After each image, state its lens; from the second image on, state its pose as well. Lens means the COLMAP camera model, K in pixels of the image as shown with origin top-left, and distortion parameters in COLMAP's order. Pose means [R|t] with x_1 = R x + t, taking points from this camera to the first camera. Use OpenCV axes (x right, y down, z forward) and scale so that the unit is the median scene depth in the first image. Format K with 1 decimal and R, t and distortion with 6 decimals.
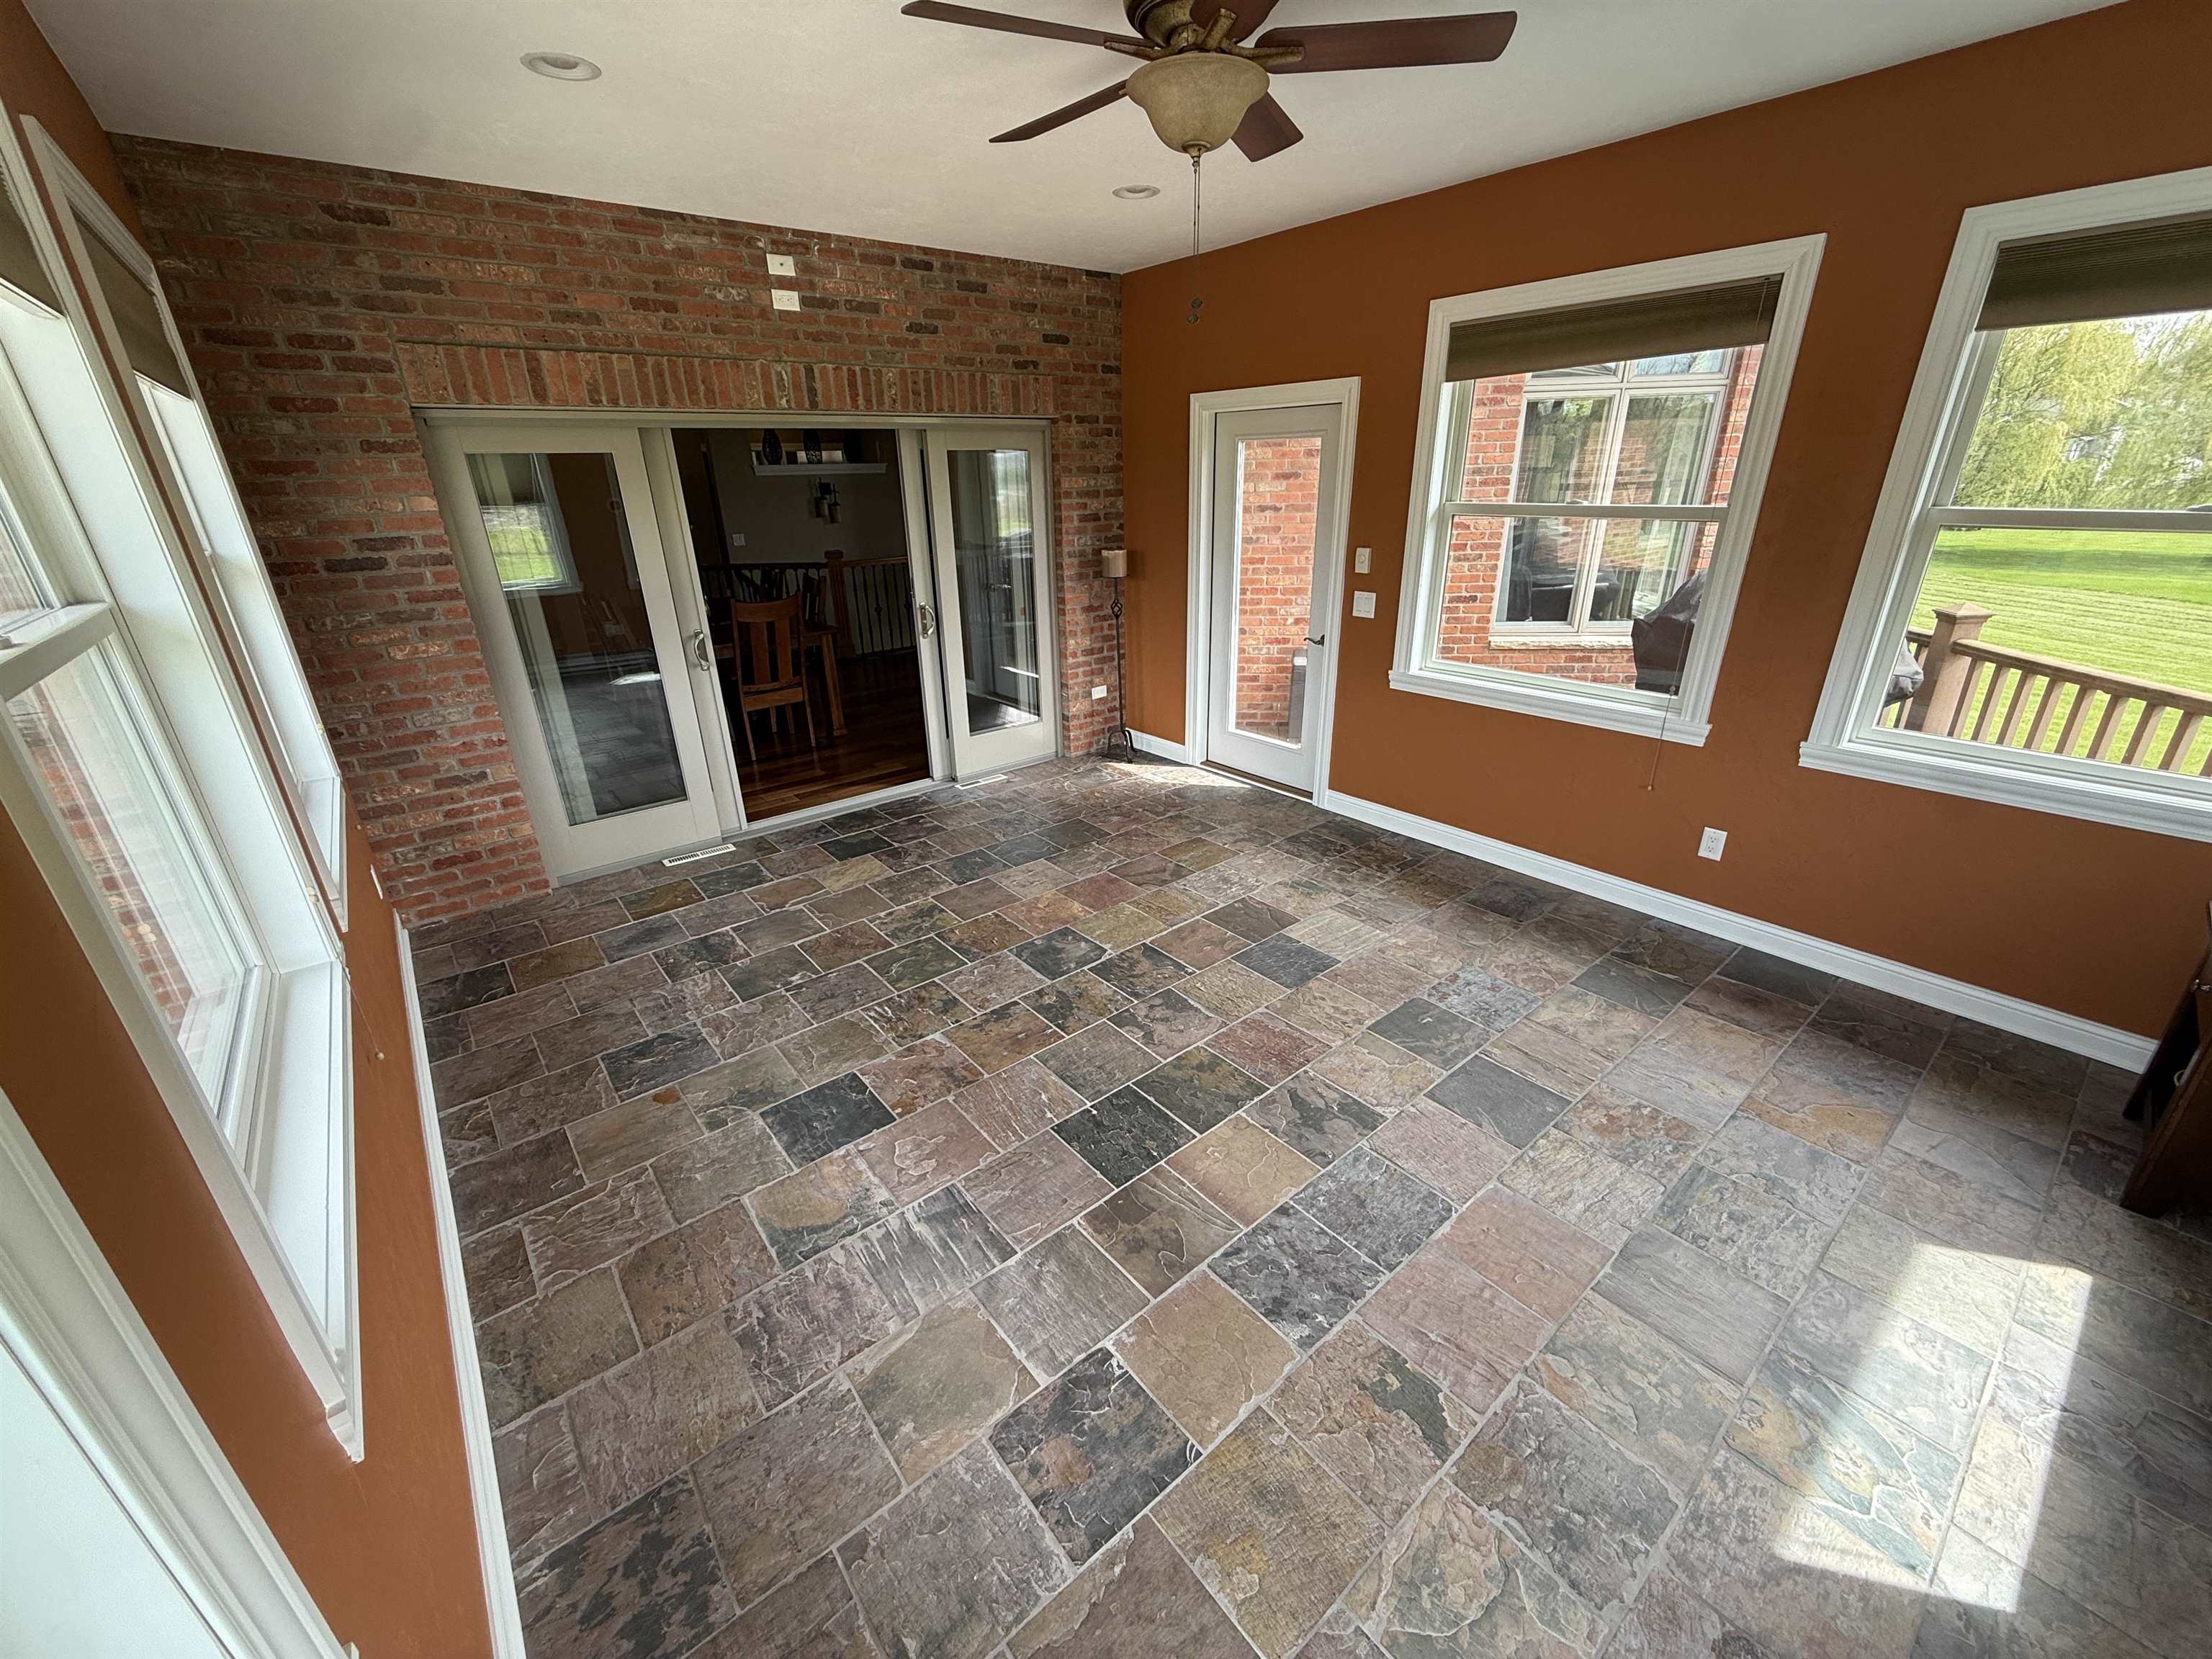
lens RADIAL K [[876.4, 0, 1101.7], [0, 876.4, 831.5], [0, 0, 1]] dist [-0.000129, -0.000008]
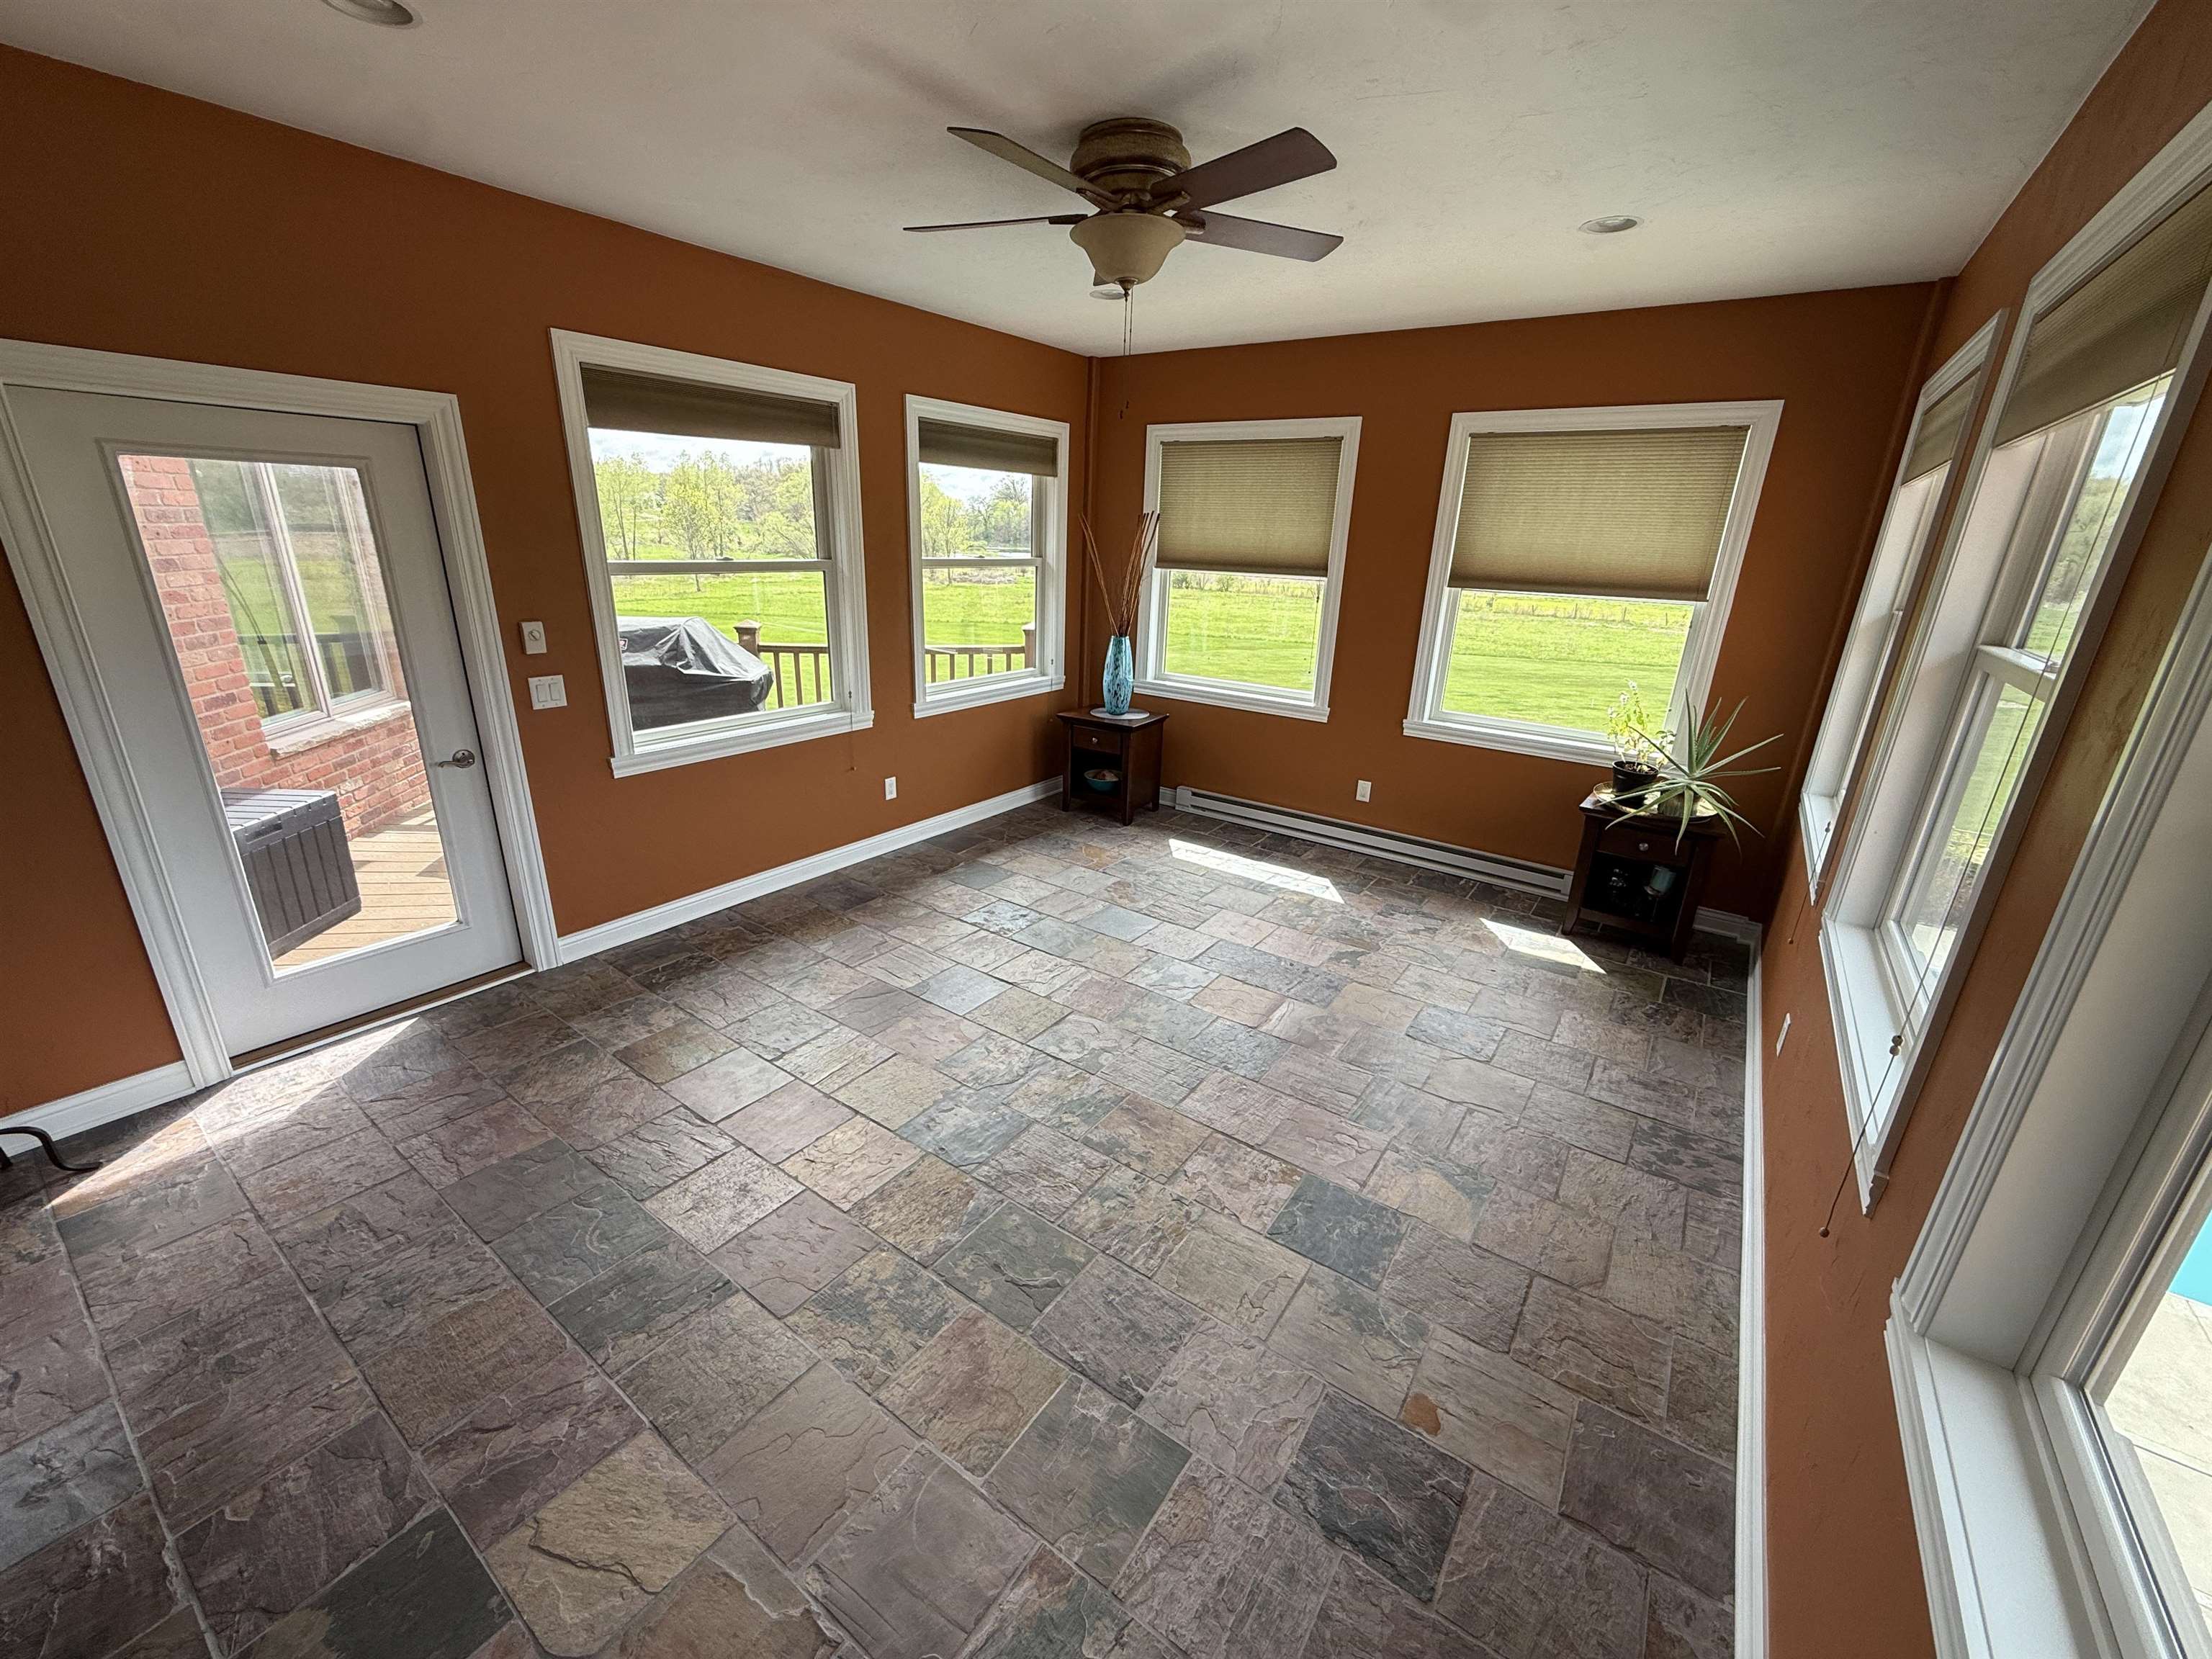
lens RADIAL K [[878.8, 0, 1101.5], [0, 878.8, 829.5], [0, 0, 1]] dist [0.000657, -0.000242]
pose [[-0.265536, -0.299675, 0.916343, -0.752233], [0.343549, 0.858660, 0.380364, -0.363675], [-0.900813, 0.415809, -0.125052, 0.909438]]
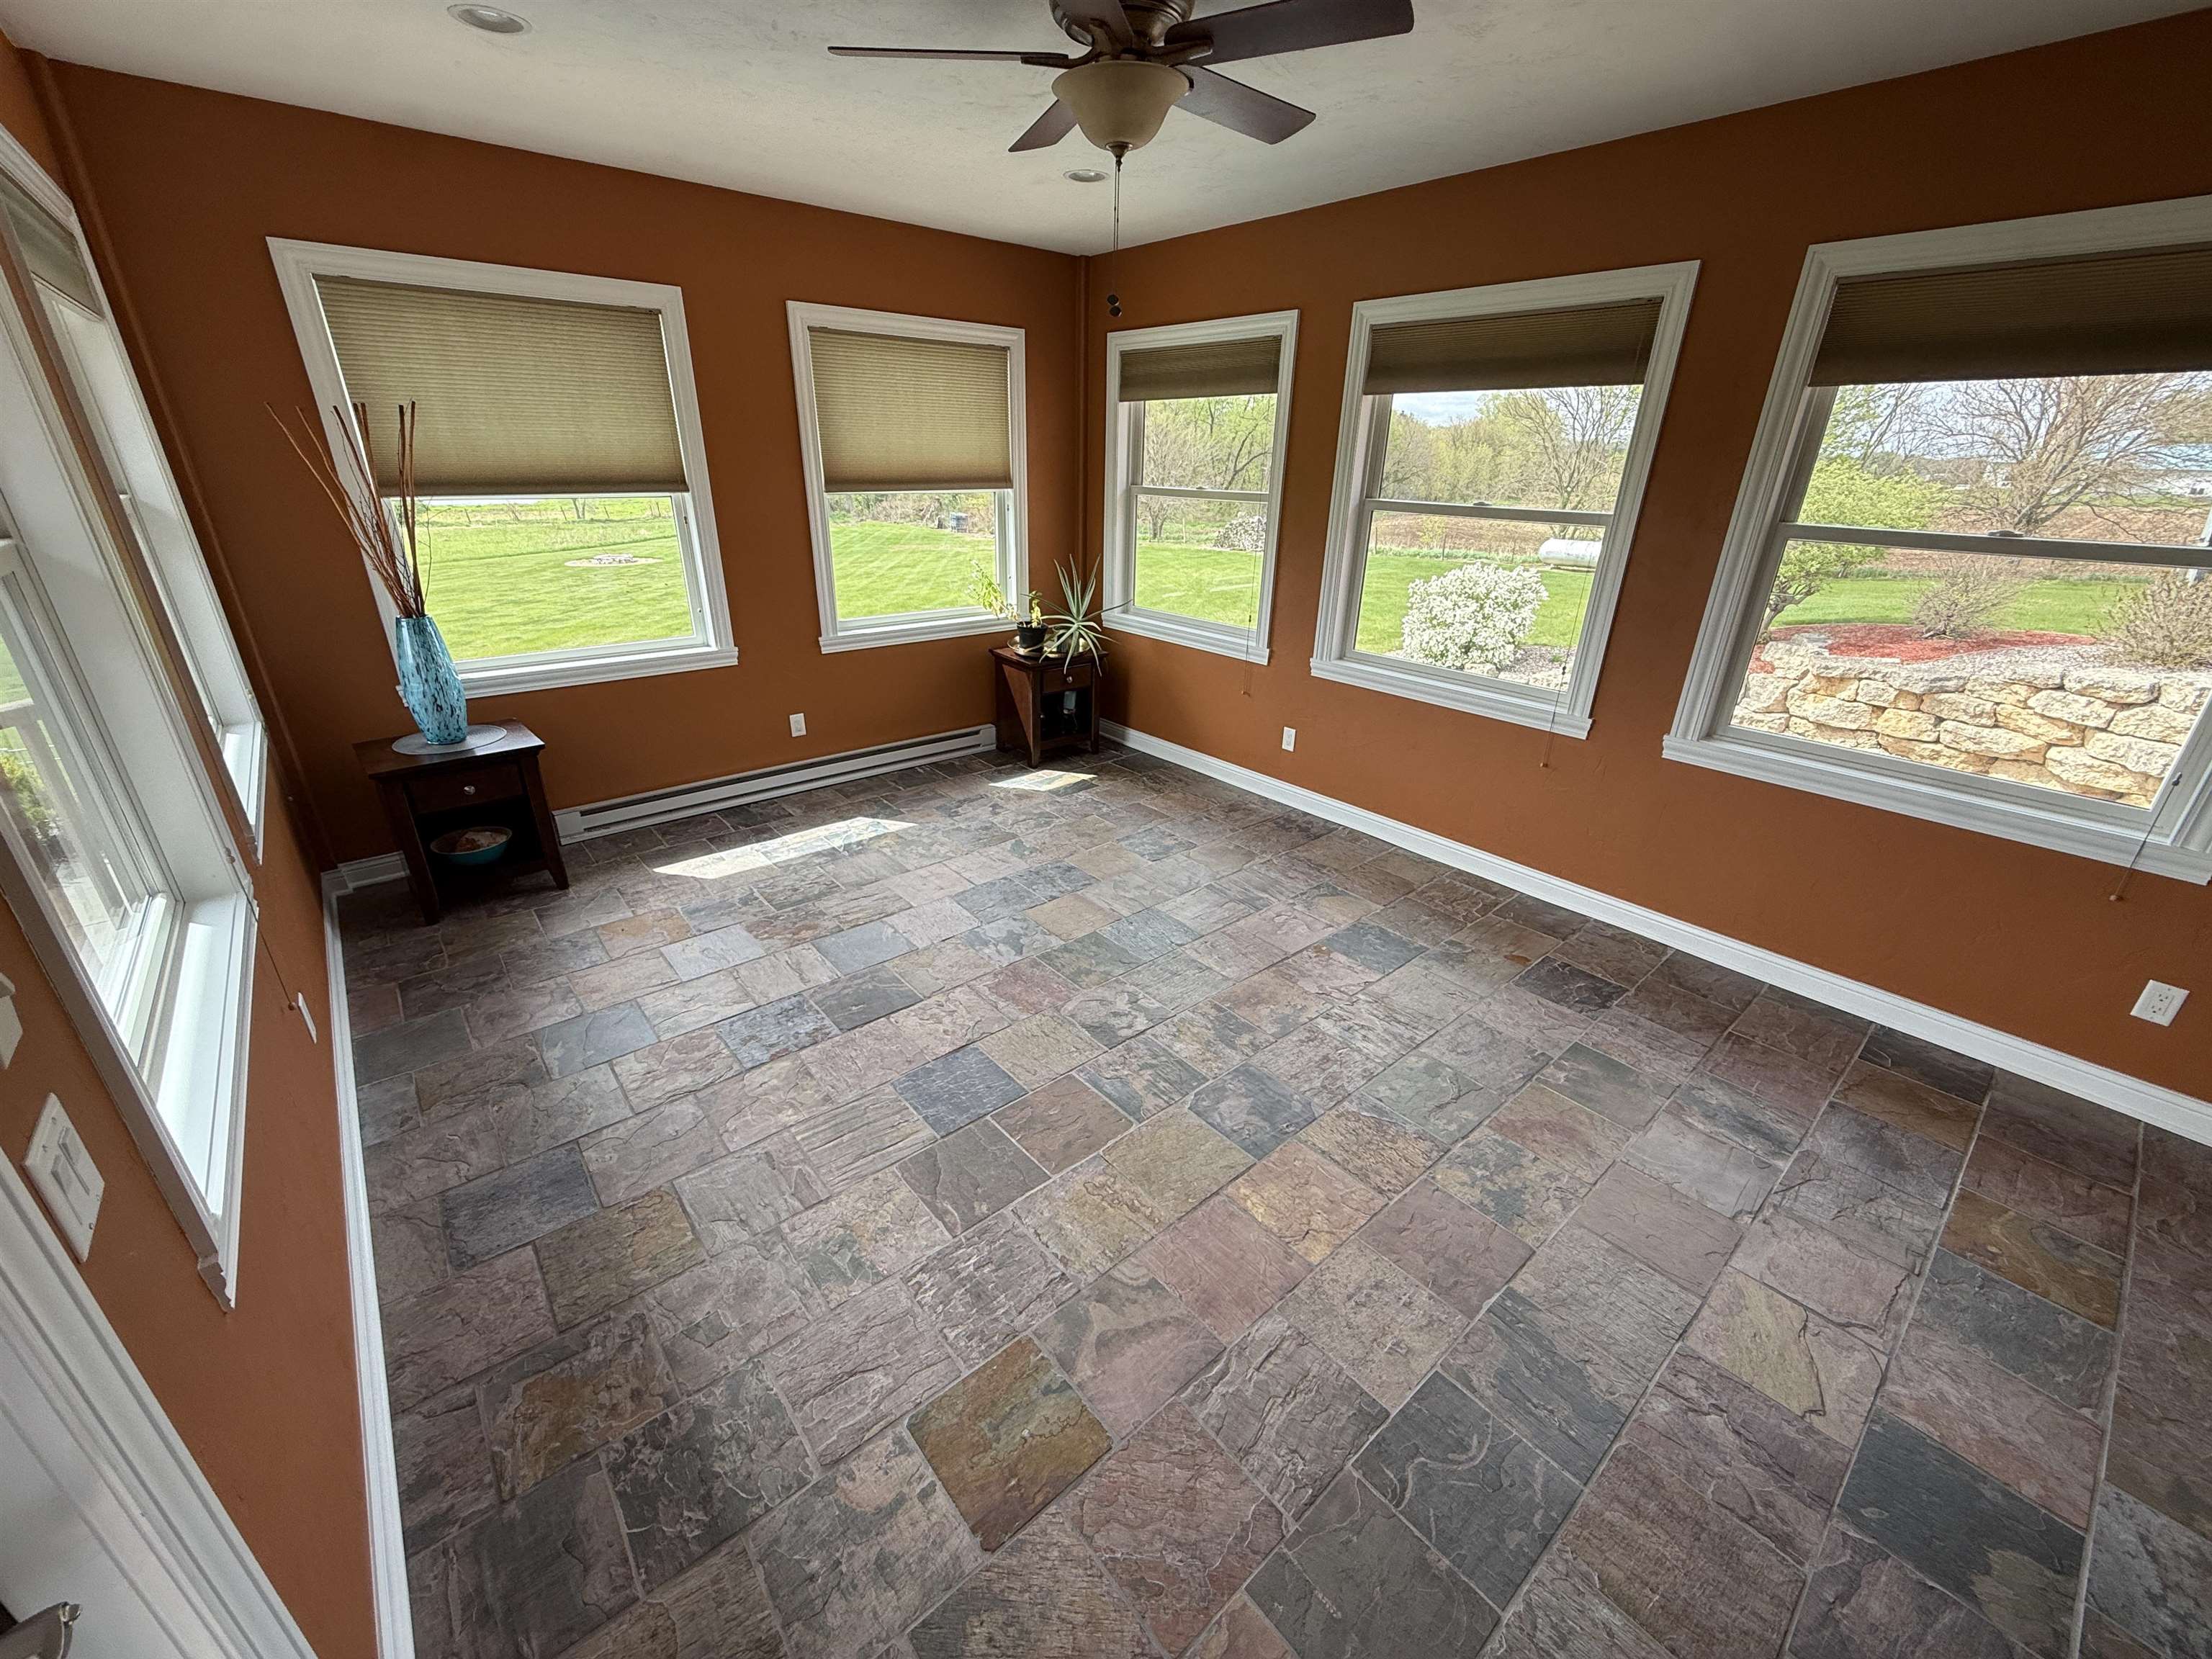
lens RADIAL K [[878.8, 0, 1101.5], [0, 878.8, 829.5], [0, 0, 1]] dist [0.000657, -0.000242]
pose [[-0.999829, 0.010386, -0.015275, 0.092916], [-0.003731, 0.696340, 0.717702, -0.584606], [0.018091, 0.717637, -0.696183, 1.398725]]
